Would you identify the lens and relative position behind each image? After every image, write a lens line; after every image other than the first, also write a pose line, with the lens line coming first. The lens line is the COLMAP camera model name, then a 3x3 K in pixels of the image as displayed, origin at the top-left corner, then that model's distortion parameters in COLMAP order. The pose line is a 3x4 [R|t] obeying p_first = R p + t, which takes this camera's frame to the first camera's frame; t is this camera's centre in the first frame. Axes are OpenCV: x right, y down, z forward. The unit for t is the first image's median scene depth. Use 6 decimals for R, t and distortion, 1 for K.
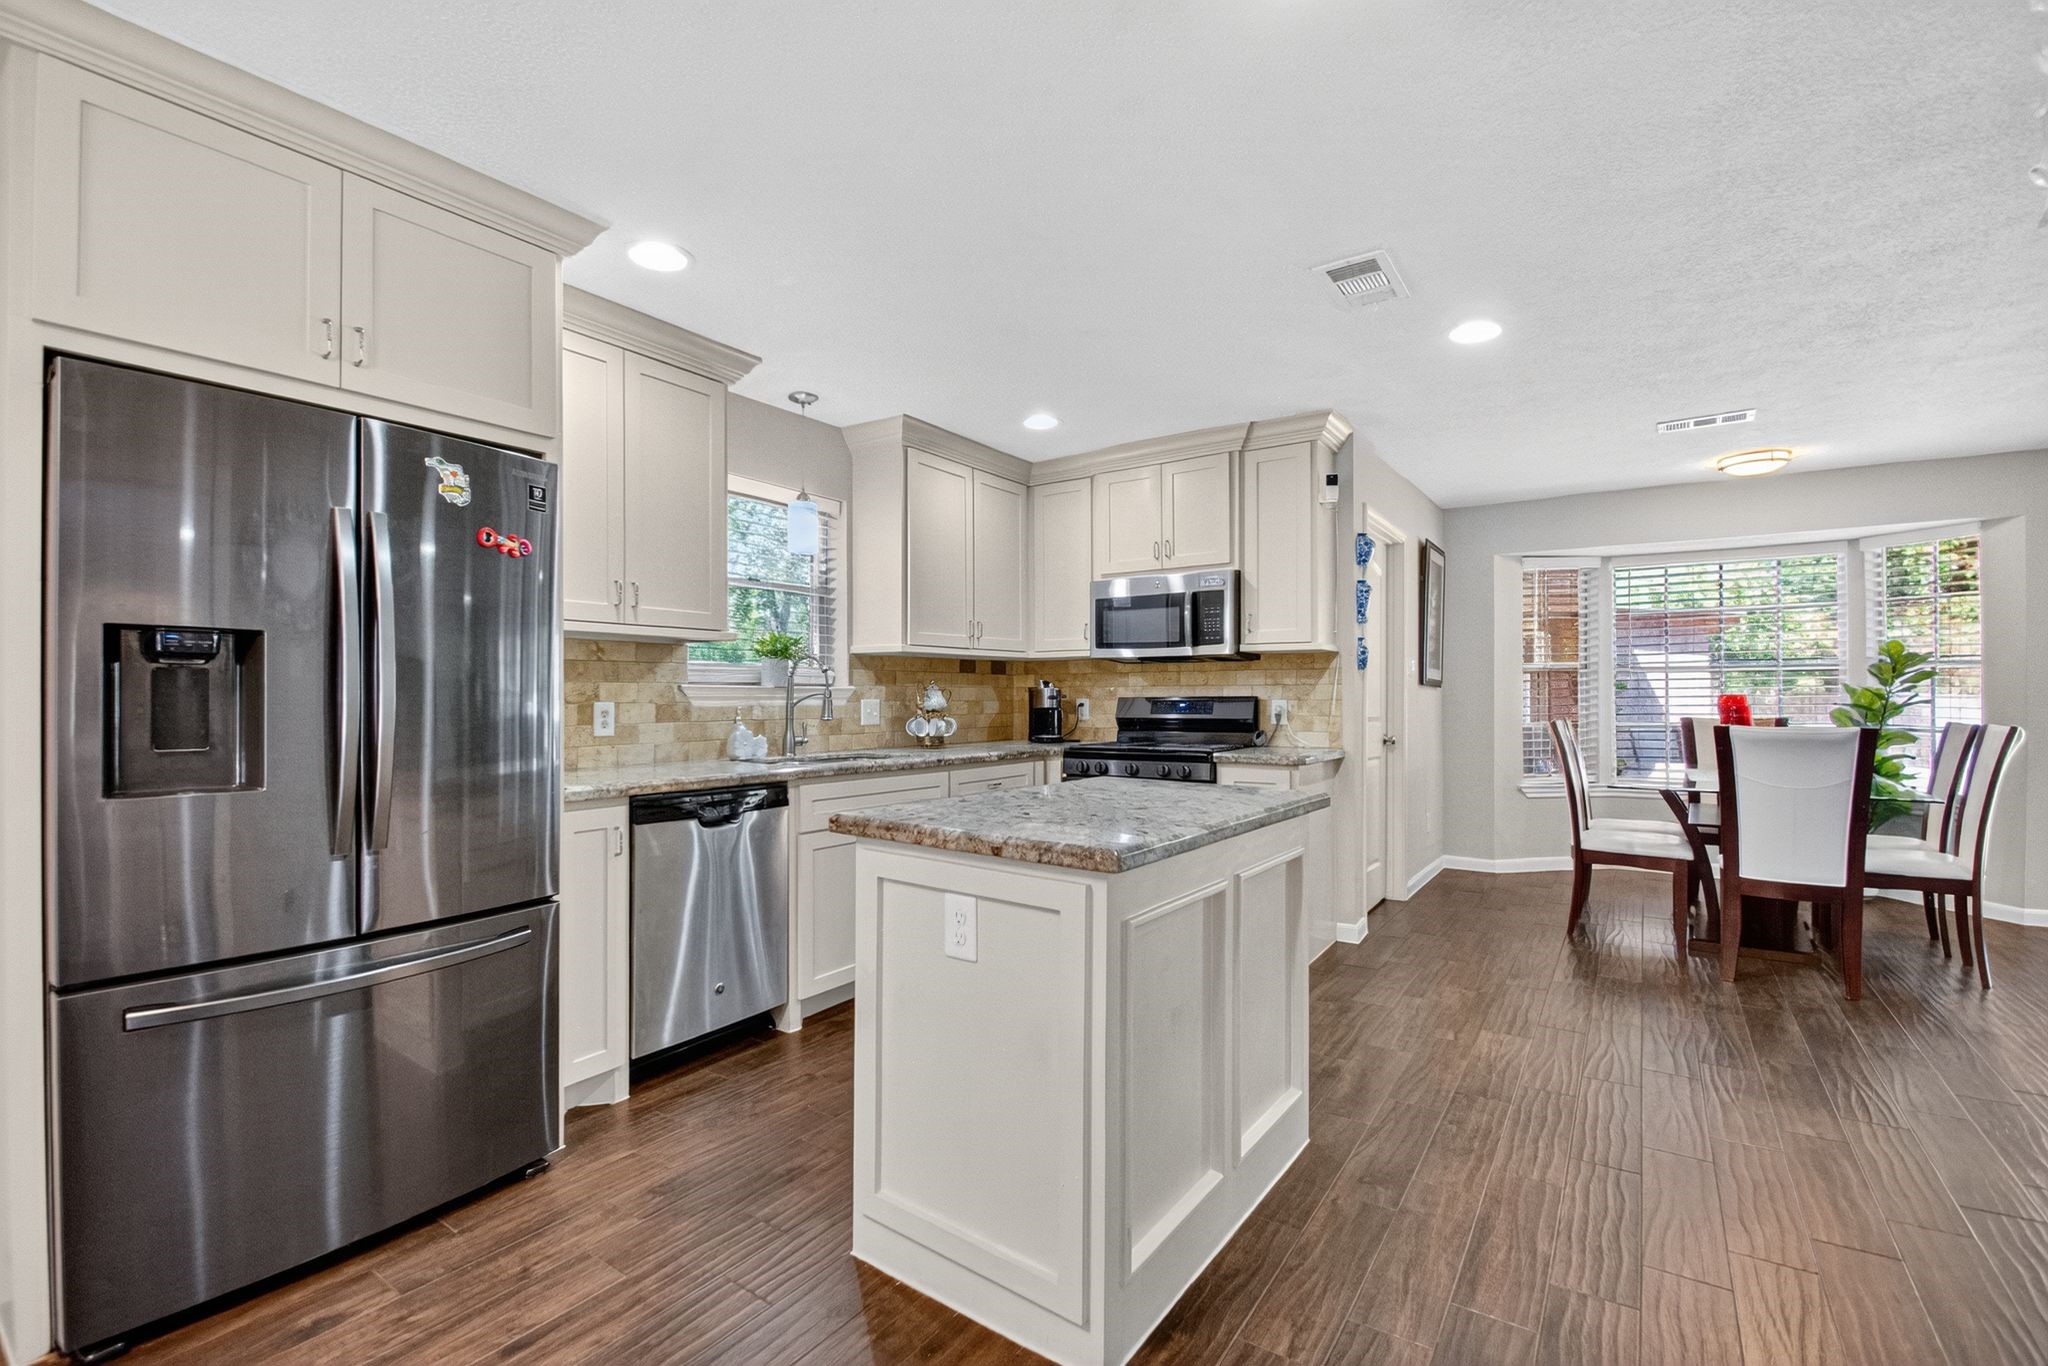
lens RADIAL K [[897.8, 0, 1009.8], [0, 897.8, 693.3], [0, 0, 1]] dist [0.001360, -0.006361]
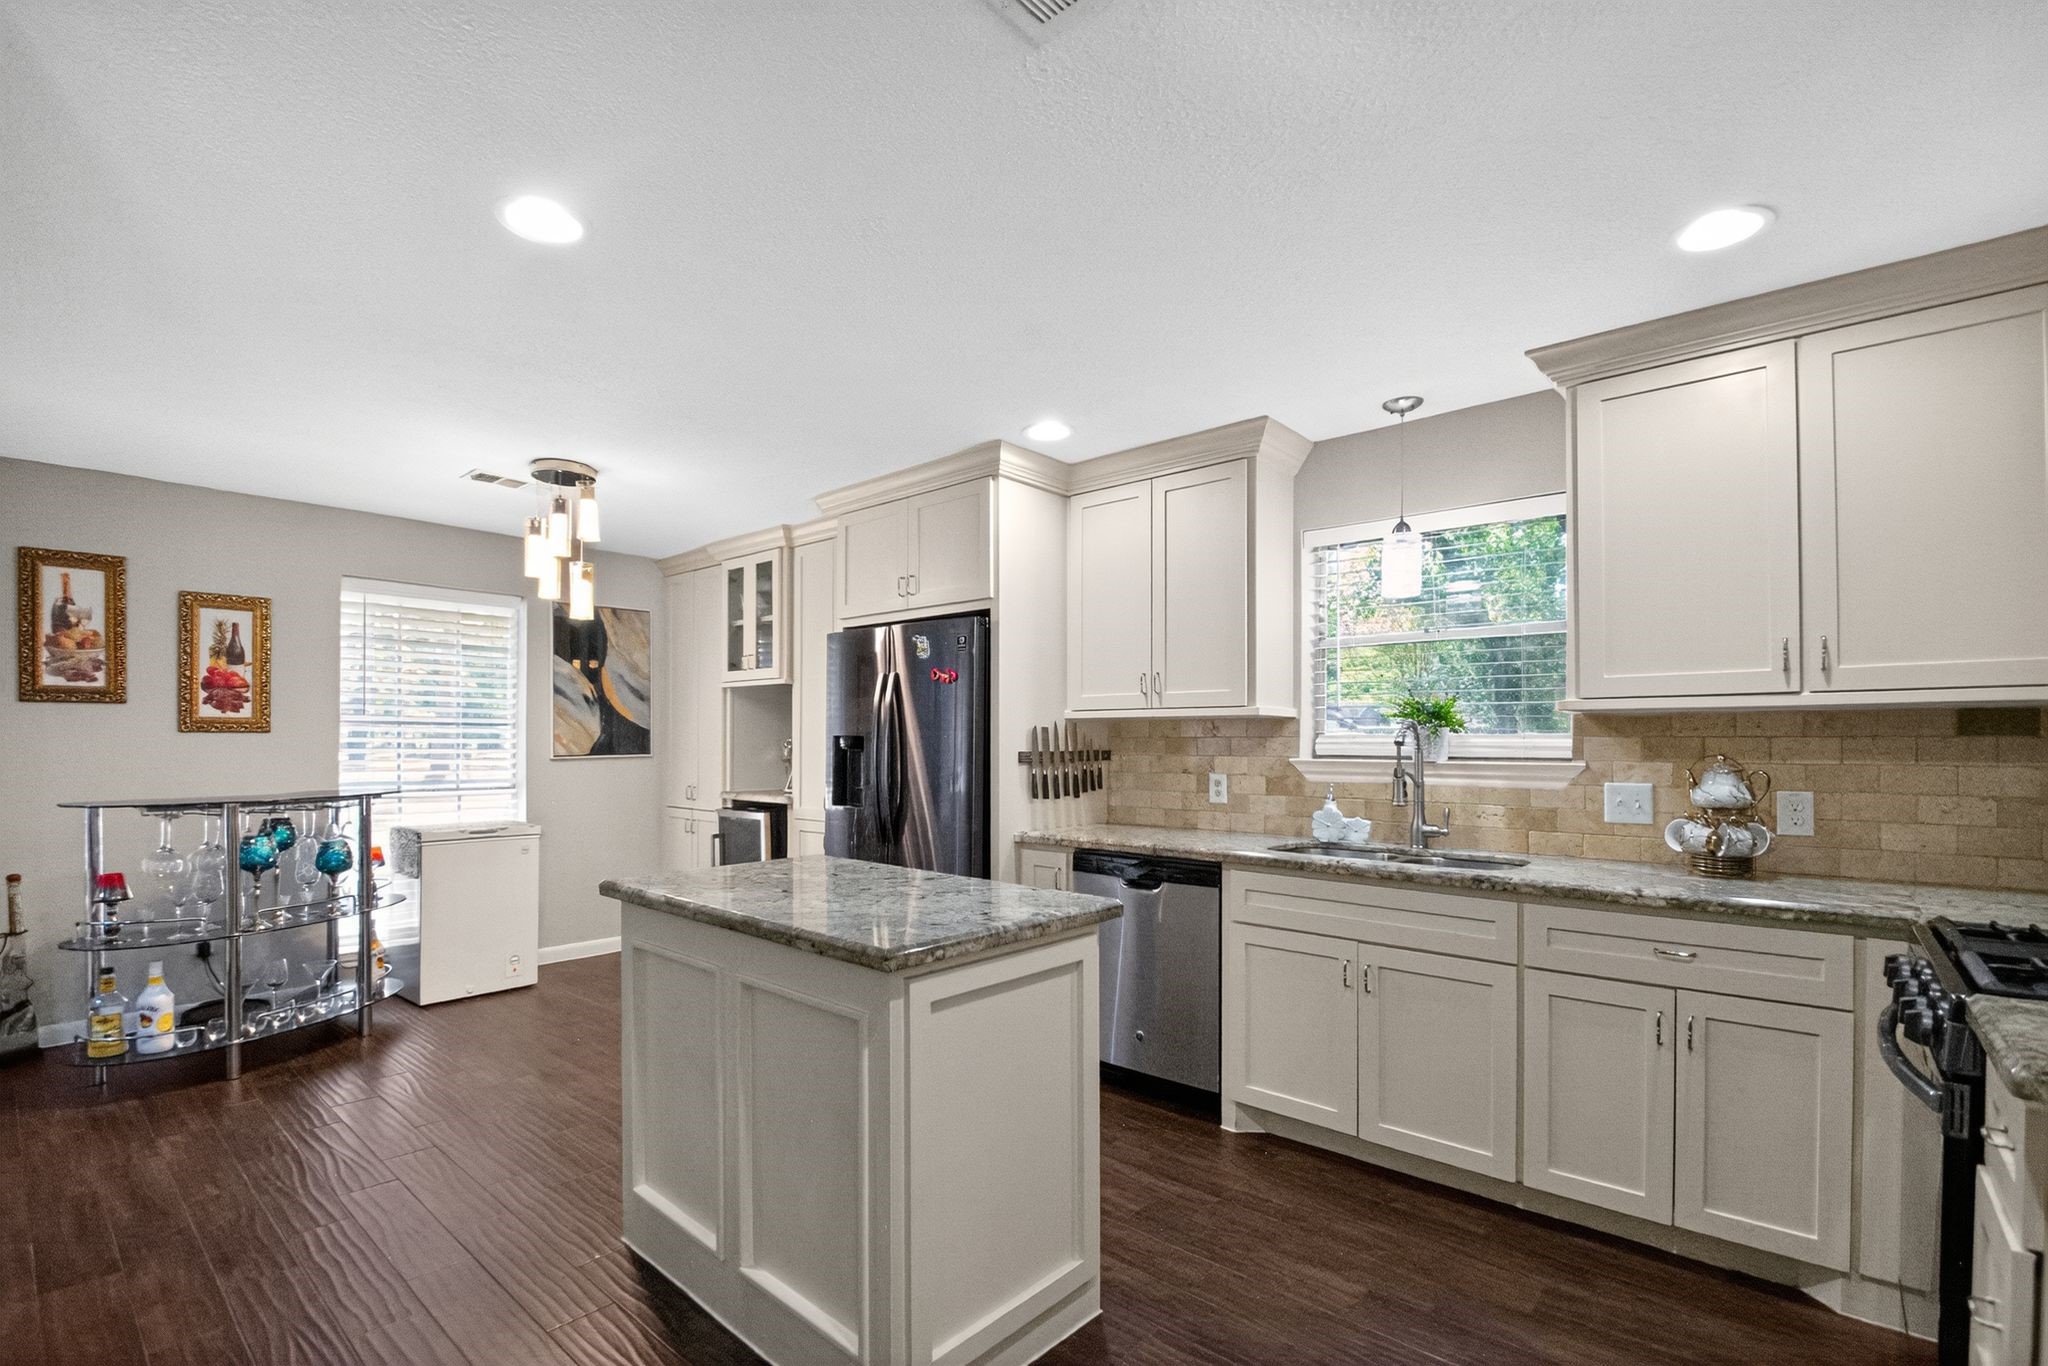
lens RADIAL K [[897.8, 0, 972.4], [0, 897.8, 752.5], [0, 0, 1]] dist [0.001360, -0.006361]
pose [[-0.131595, 0.008445, -0.991268, 0.694209], [-0.001156, 0.999962, 0.008672, -0.025553], [0.991303, 0.002288, -0.131580, 0.818166]]
